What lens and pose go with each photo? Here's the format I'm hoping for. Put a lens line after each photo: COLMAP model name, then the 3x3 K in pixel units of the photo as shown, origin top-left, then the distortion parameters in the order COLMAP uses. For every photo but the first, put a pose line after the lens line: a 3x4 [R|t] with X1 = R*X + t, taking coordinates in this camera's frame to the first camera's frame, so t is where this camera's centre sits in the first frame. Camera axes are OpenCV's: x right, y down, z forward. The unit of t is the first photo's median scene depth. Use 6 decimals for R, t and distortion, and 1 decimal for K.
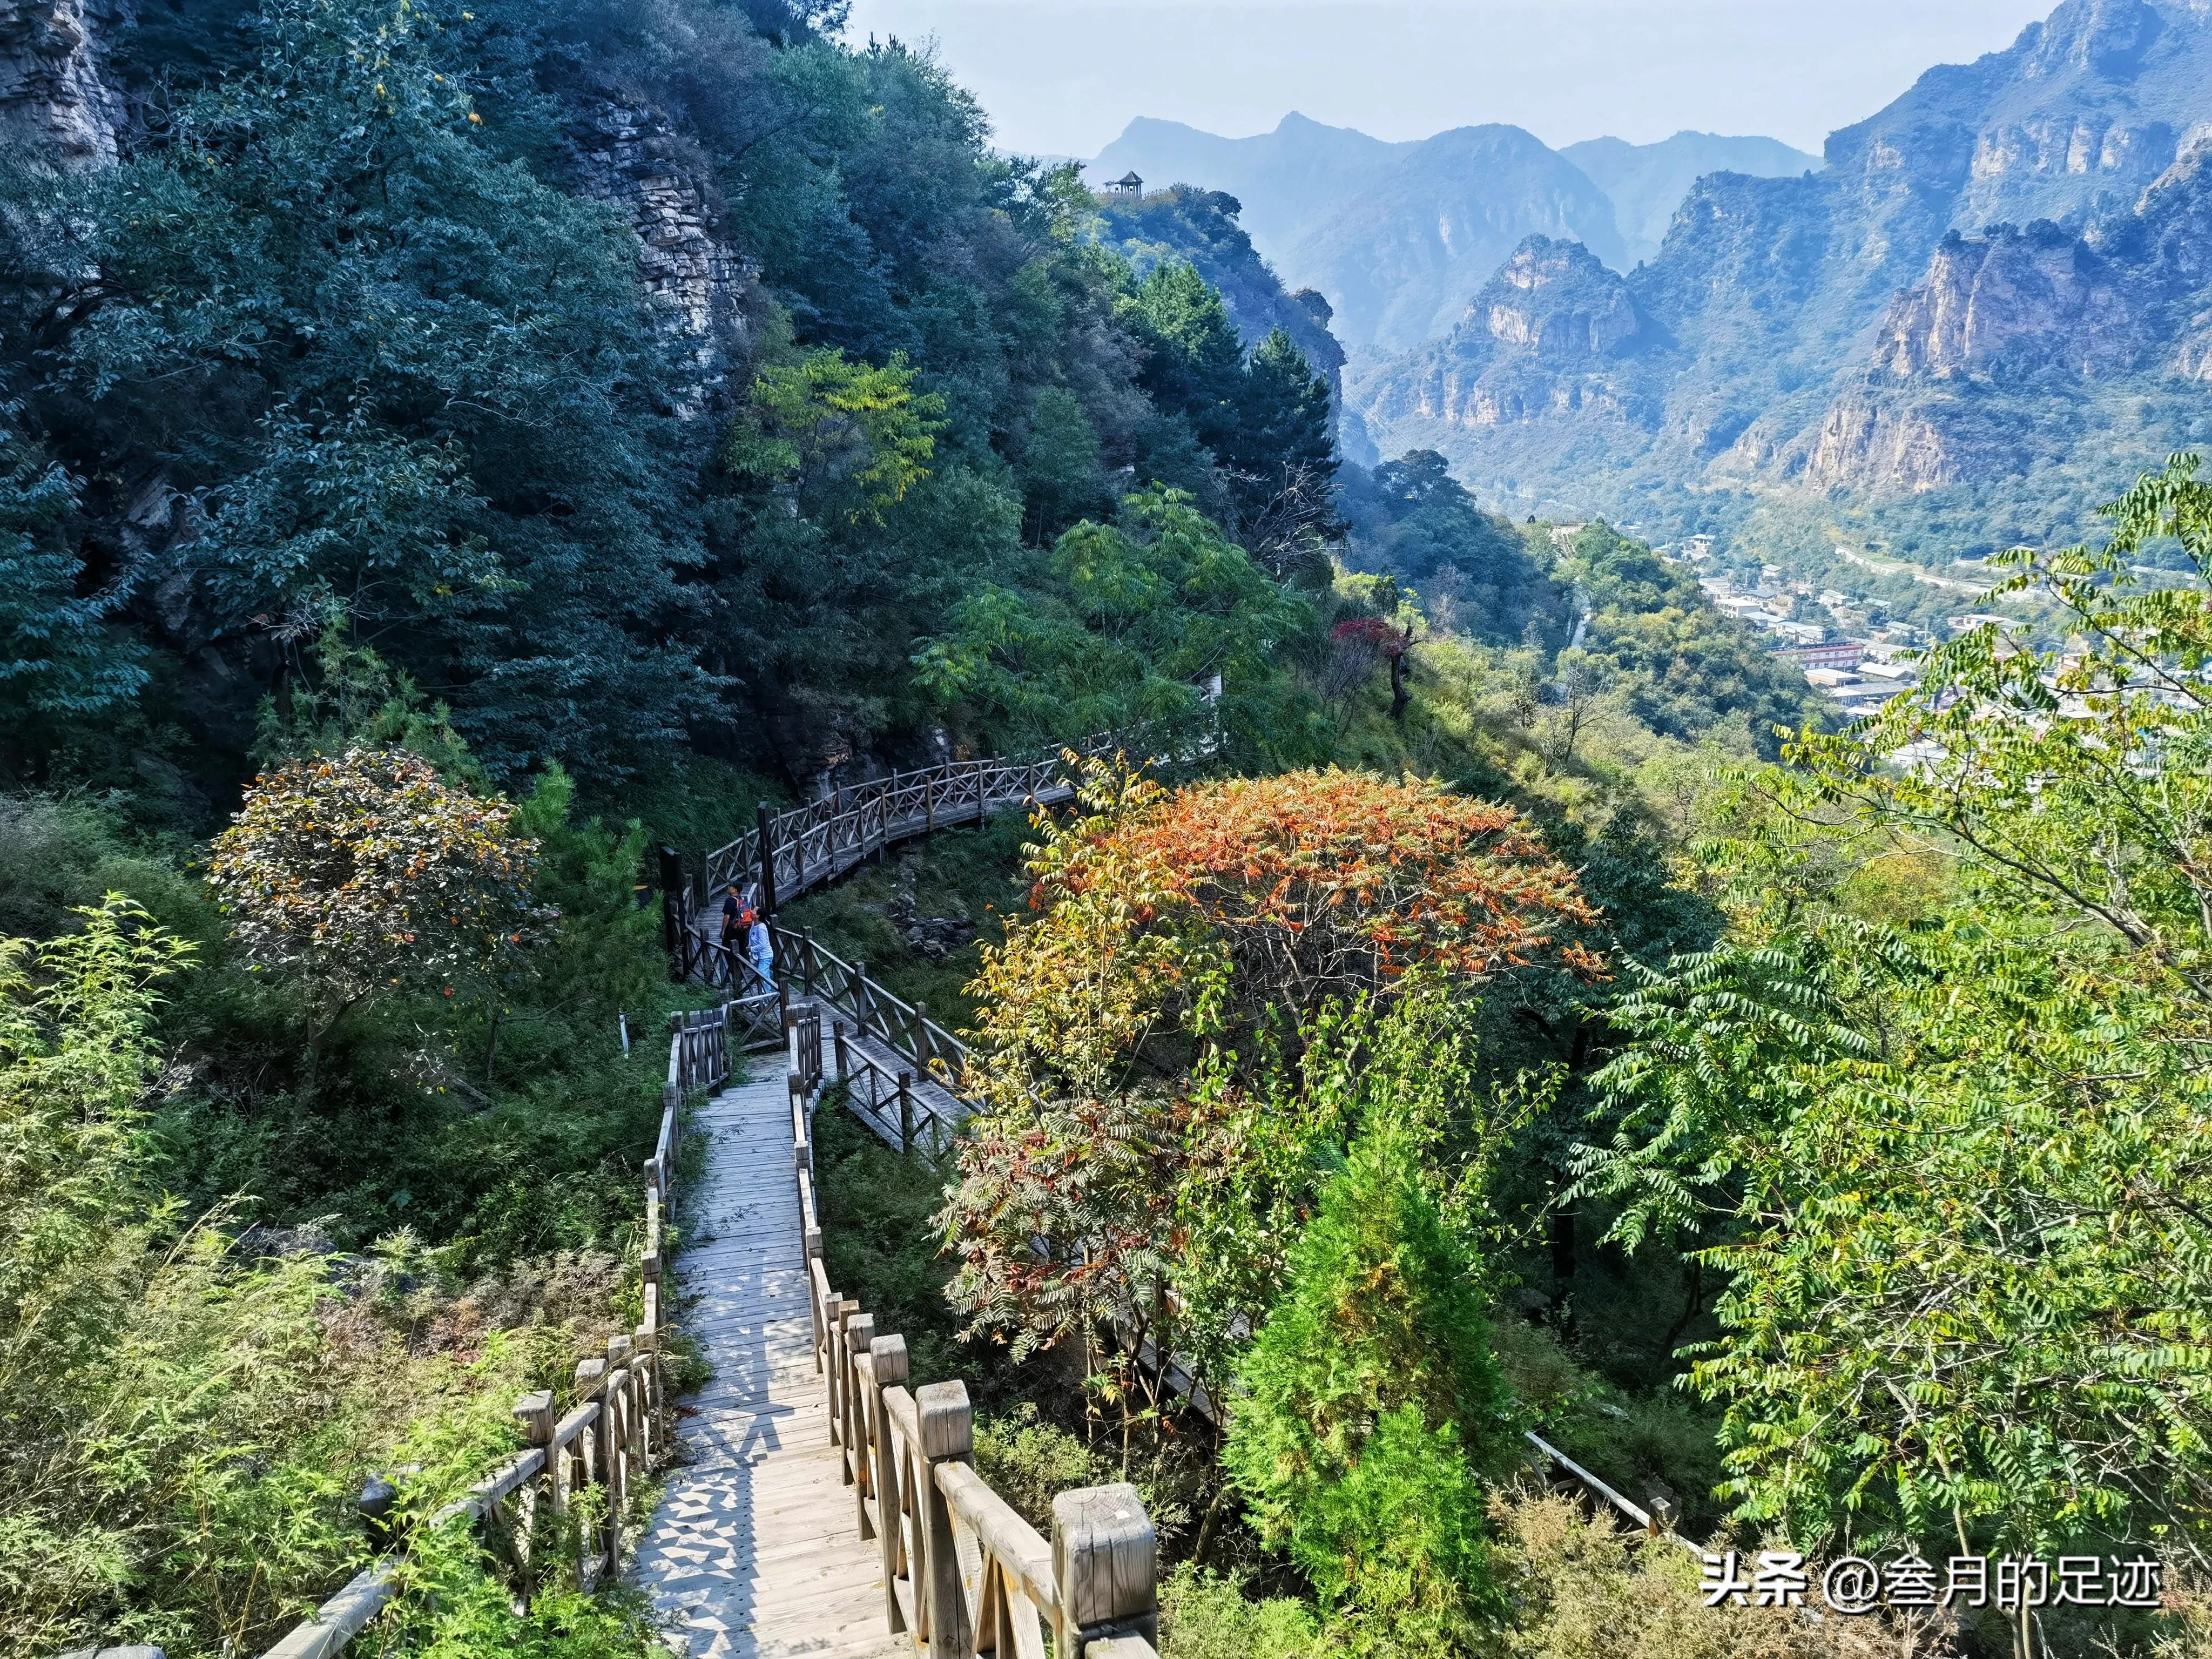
lens RADIAL K [[1647.4, 0, 1110.2], [0, 1647.4, 860.4], [0, 0, 1]] dist [0.130132, -0.185071]
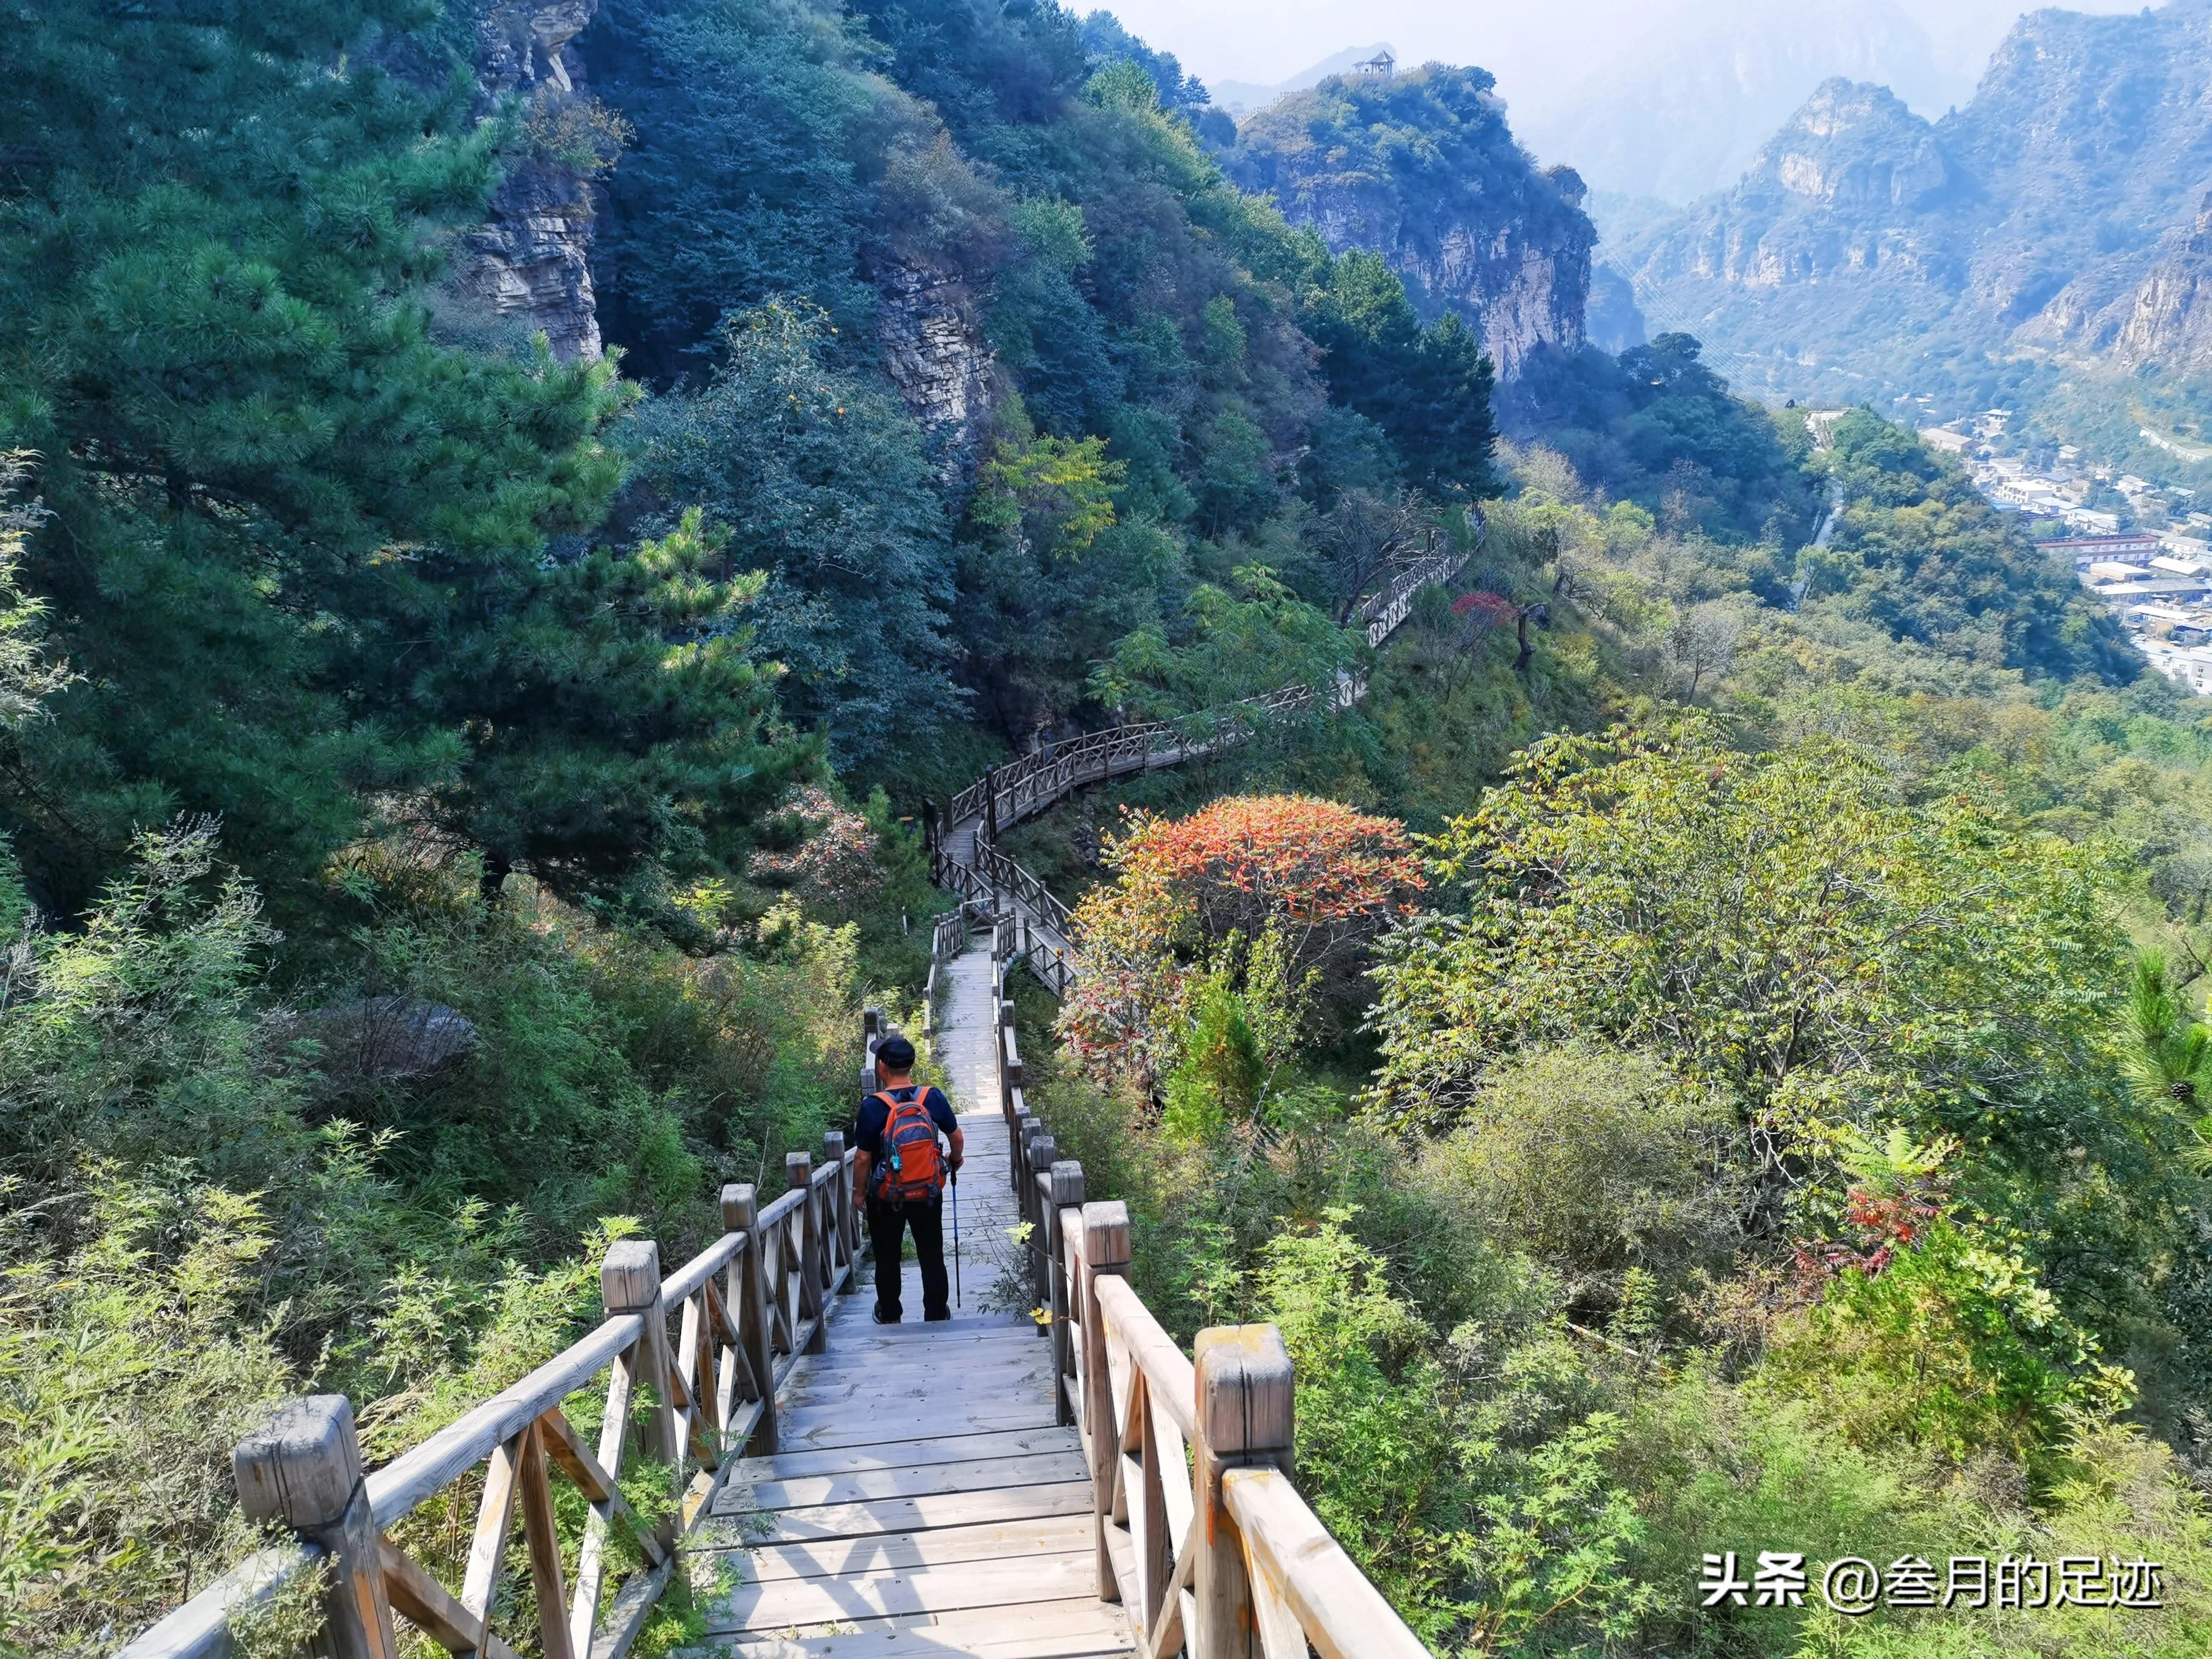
lens RADIAL K [[1647.4, 0, 1110.2], [0, 1647.4, 860.4], [0, 0, 1]] dist [0.130132, -0.185071]
pose [[0.989671, 0.043790, -0.136502, 0.008352], [-0.033203, 0.996330, 0.078898, -0.005517], [0.139456, -0.073550, 0.987493, -0.036670]]
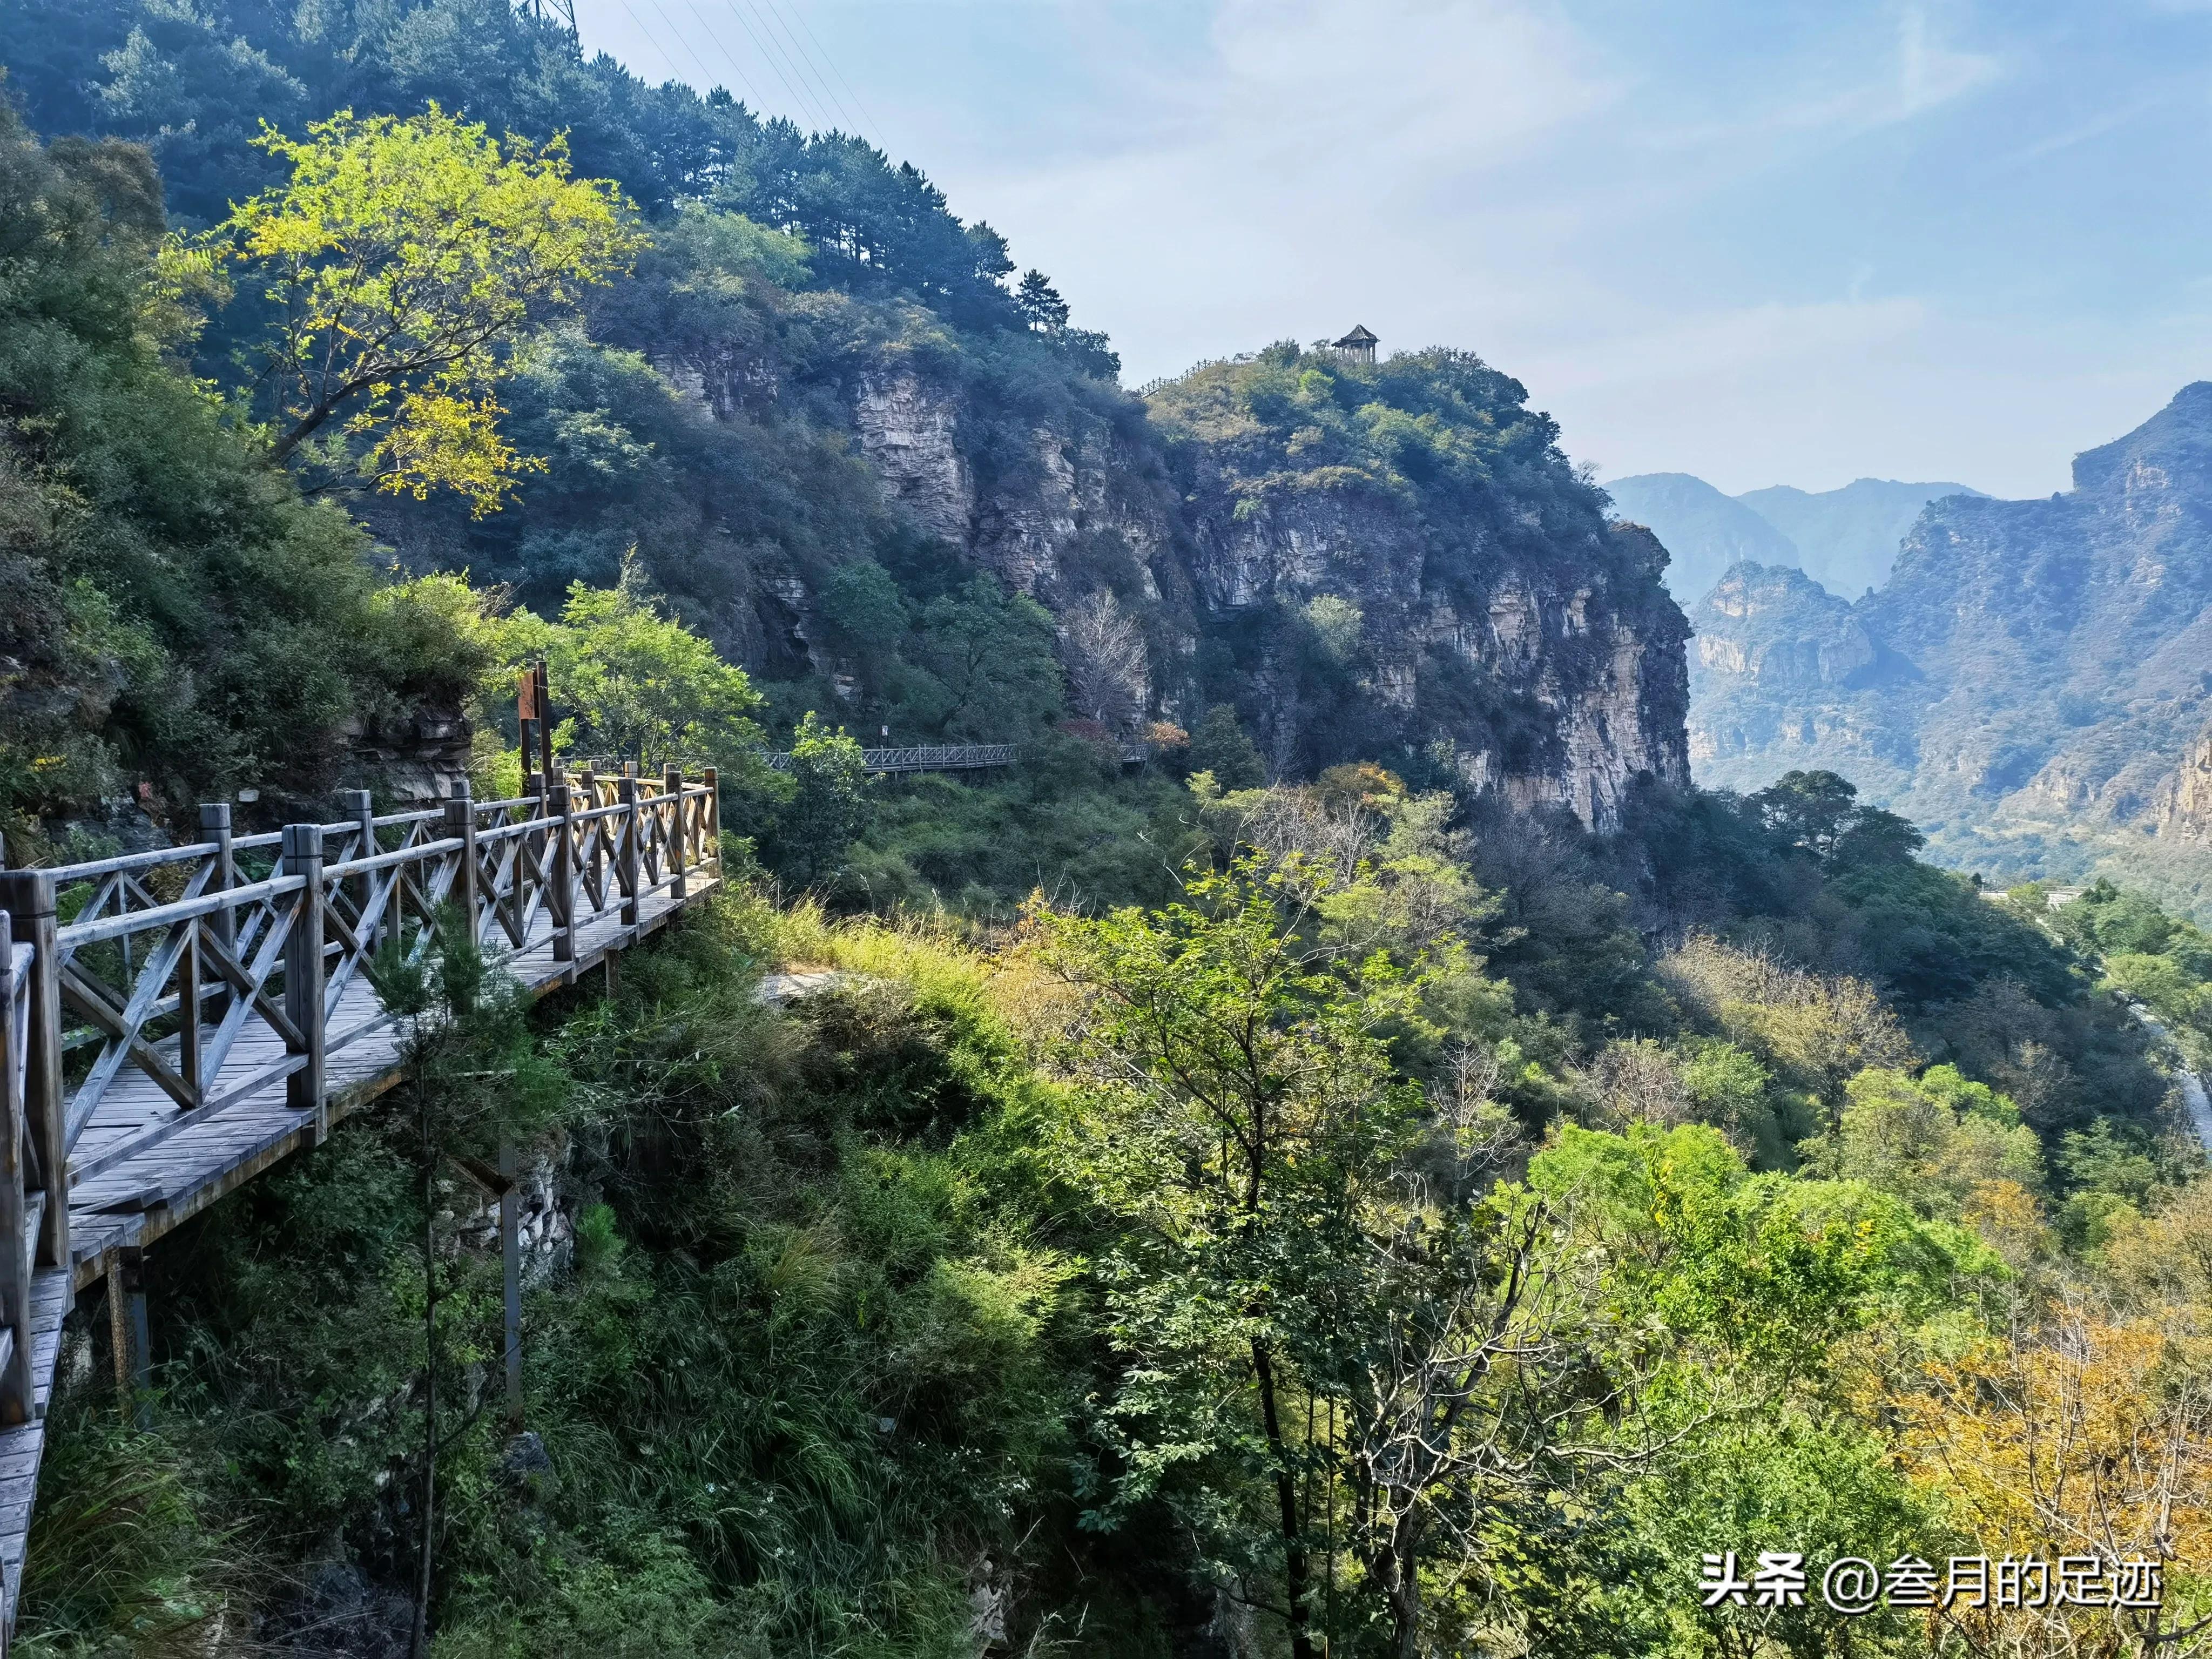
lens RADIAL K [[1693.9, 0, 1106.0], [0, 1693.9, 829.5], [0, 0, 1]] dist [0.217569, -0.309609]
pose [[0.995422, 0.007727, -0.095261, -0.017156], [-0.027992, 0.976588, -0.213290, -0.076259], [0.091383, 0.214980, 0.972334, 0.336018]]
